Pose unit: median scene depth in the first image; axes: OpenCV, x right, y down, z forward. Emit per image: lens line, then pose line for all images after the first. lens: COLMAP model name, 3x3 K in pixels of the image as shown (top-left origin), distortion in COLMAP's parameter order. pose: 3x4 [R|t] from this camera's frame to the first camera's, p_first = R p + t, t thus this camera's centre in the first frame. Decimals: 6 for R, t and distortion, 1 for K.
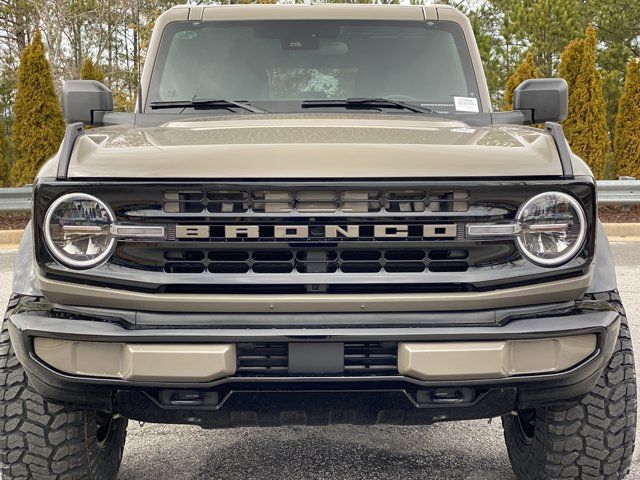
lens RADIAL K [[1600.1, 0, 320.0], [0, 1600.1, 240.0], [0, 0, 1]] dist [-0.112000, -0.367958]
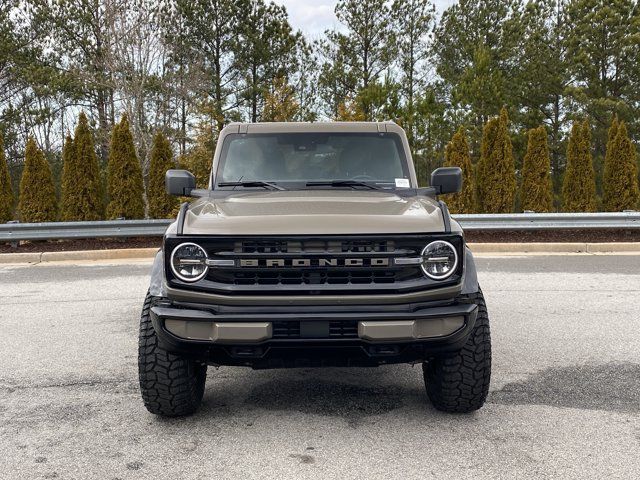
lens RADIAL K [[1161.0, 0, 320.0], [0, 1161.0, 240.0], [0, 0, 1]] dist [0.012567, 0.002083]
pose [[0.999991, -0.004087, 0.001131, 0.002681], [0.004099, 0.999935, -0.010656, -0.016619], [-0.001087, 0.010660, 0.999943, -0.365323]]
